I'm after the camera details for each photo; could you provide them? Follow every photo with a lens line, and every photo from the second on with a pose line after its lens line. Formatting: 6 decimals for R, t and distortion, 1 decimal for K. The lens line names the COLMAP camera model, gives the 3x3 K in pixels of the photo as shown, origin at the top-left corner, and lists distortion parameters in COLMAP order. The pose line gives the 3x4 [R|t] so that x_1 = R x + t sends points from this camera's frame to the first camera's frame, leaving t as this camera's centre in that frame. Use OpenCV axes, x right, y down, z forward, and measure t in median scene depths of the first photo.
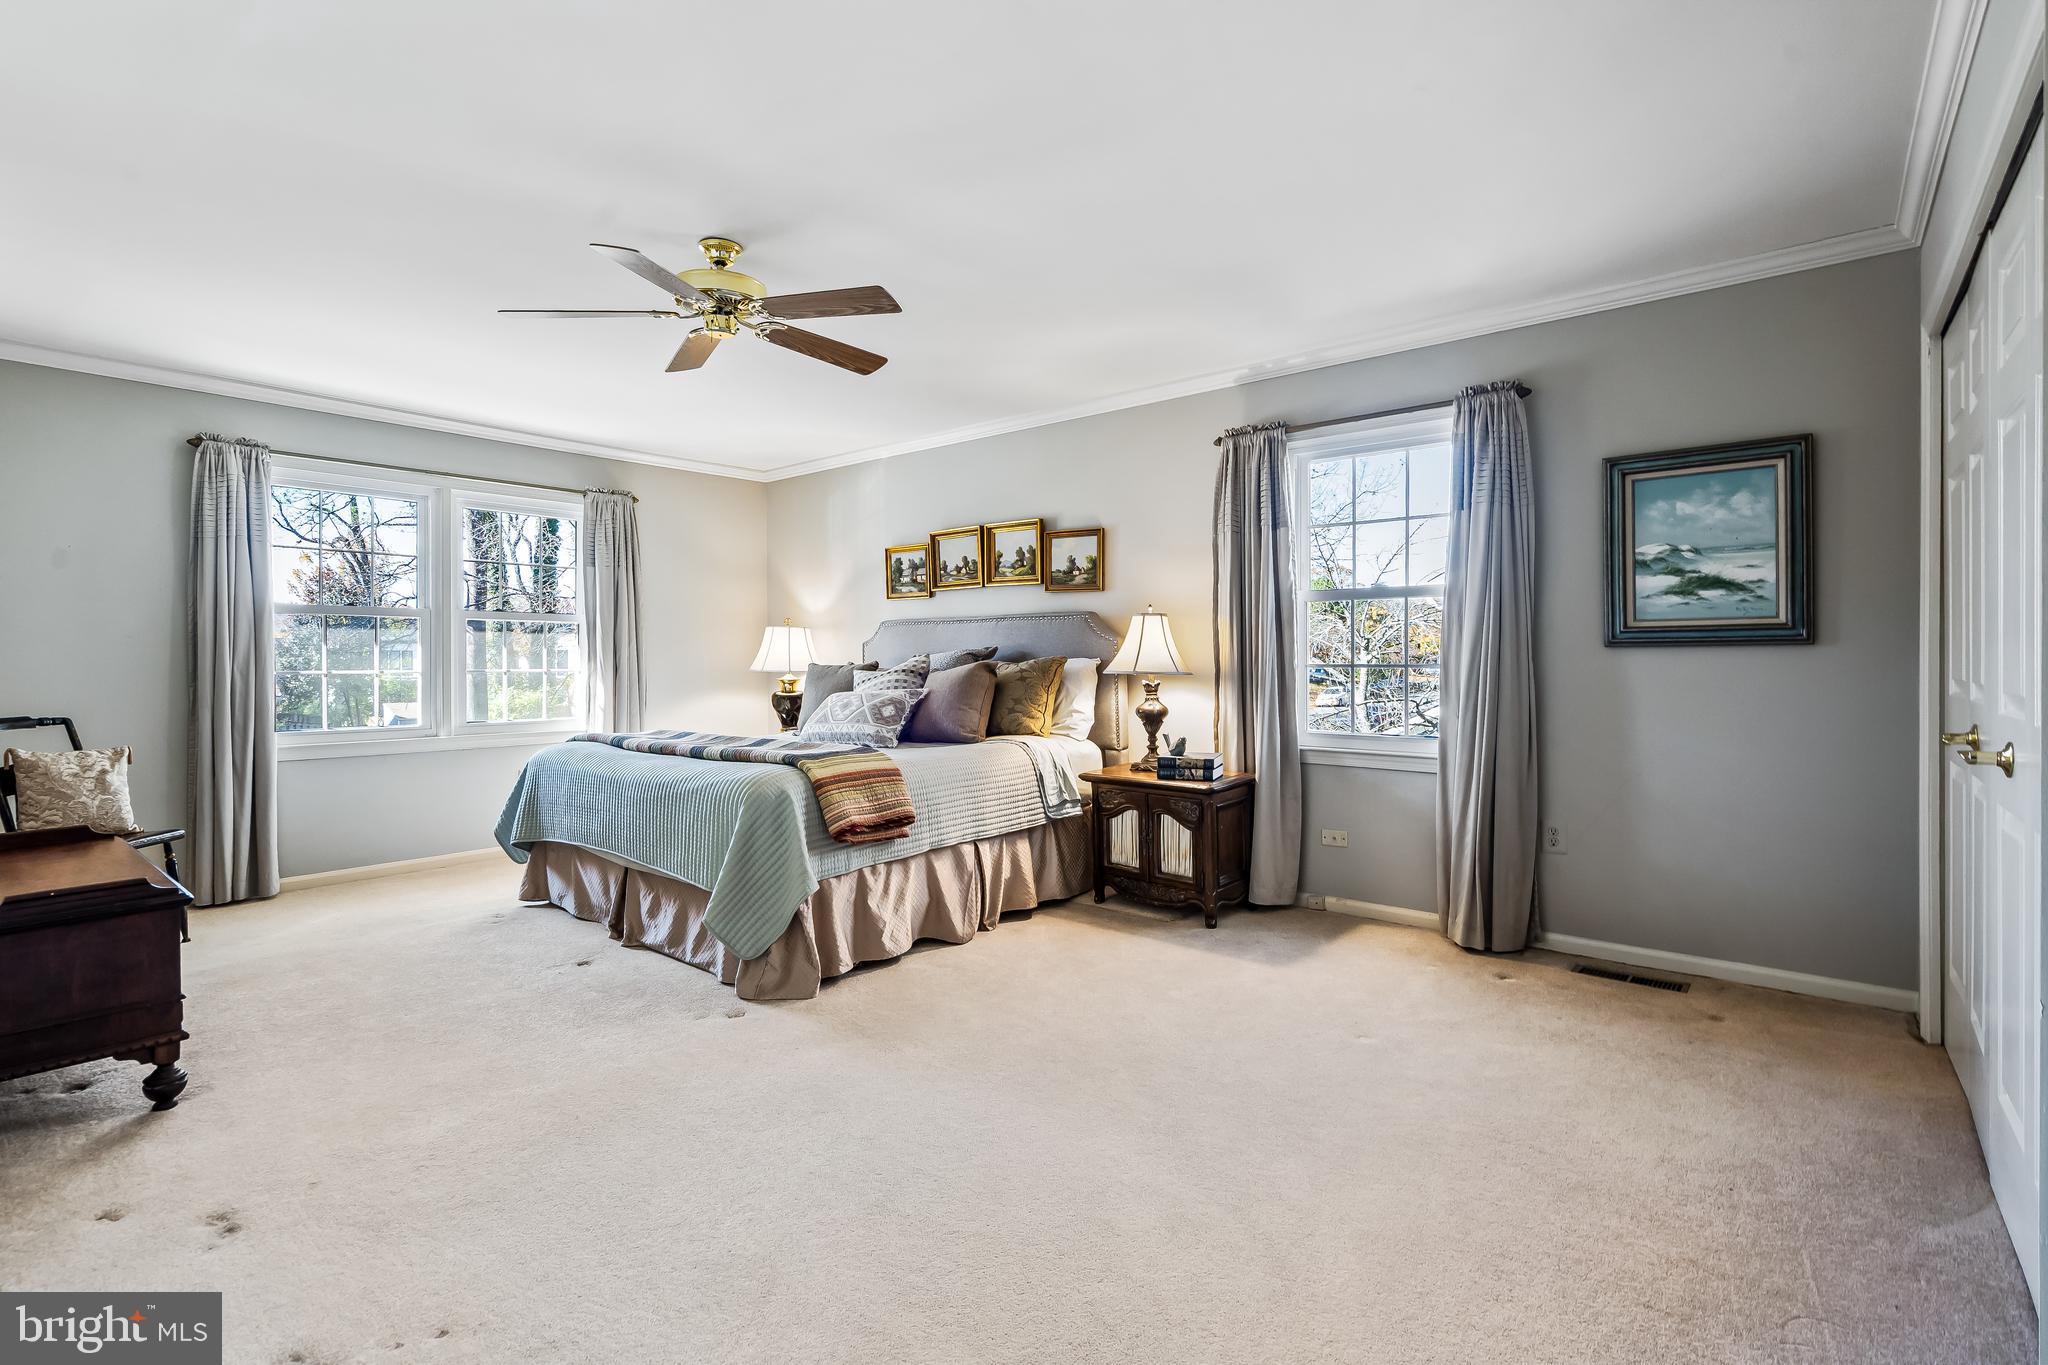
lens RADIAL K [[933.3, 0, 1021.3], [0, 933.3, 663.7], [0, 0, 1]] dist [-0.010145, 0.002767]
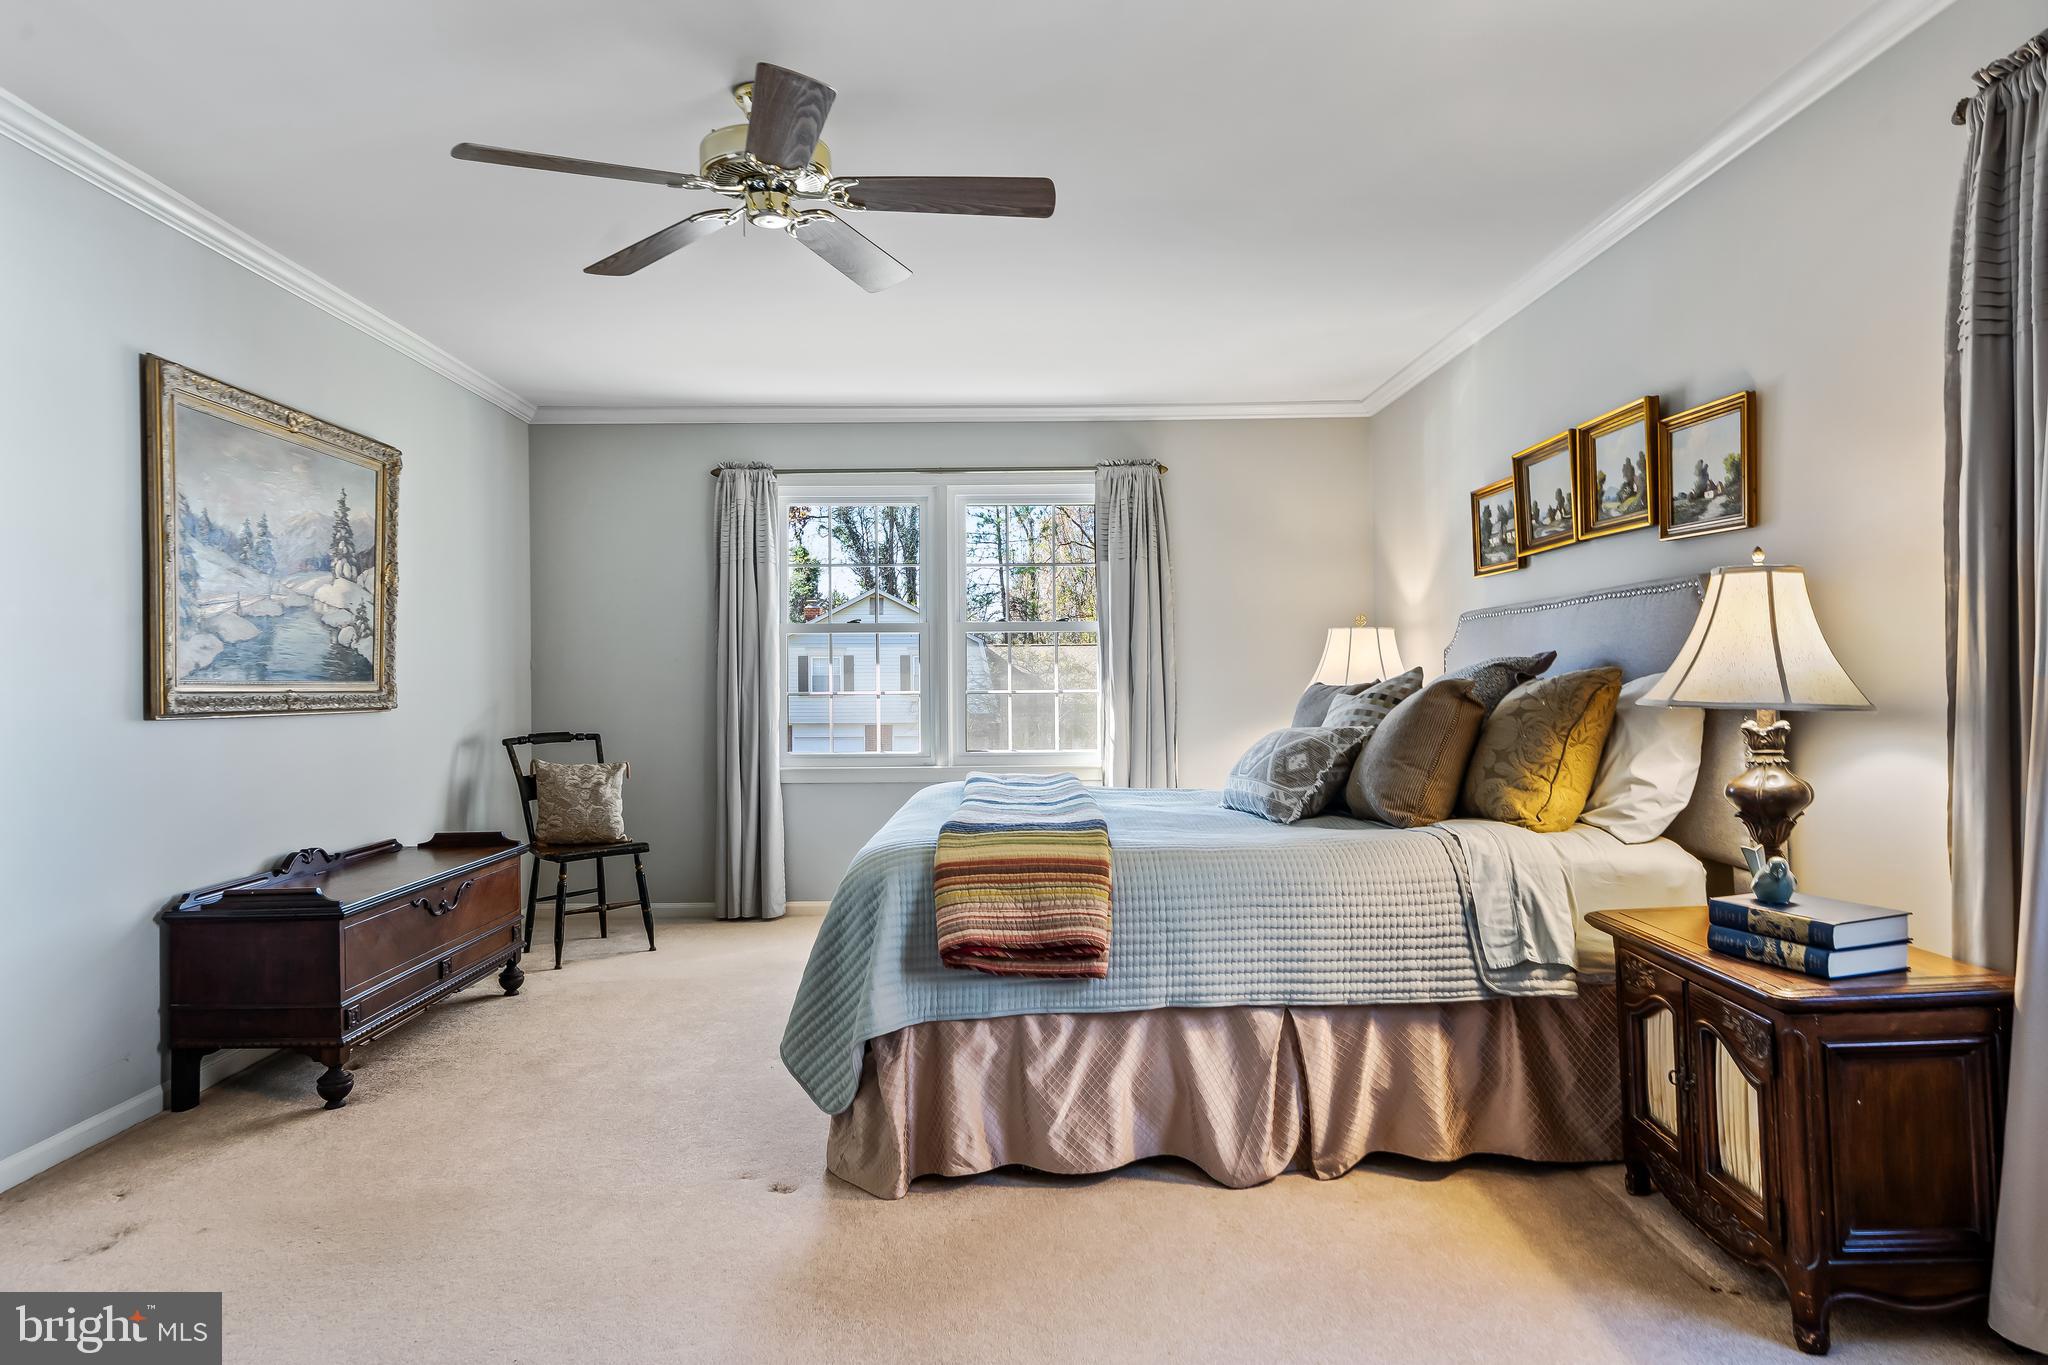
lens RADIAL K [[1175.5, 0, 1024.2], [0, 1175.5, 688.1], [0, 0, 1]] dist [0.000712, 0.008506]
pose [[0.660713, 0.001336, -0.750637, 0.333132], [0.003735, 0.999980, 0.005067, -0.001877], [0.750629, -0.006151, 0.660695, 0.388772]]
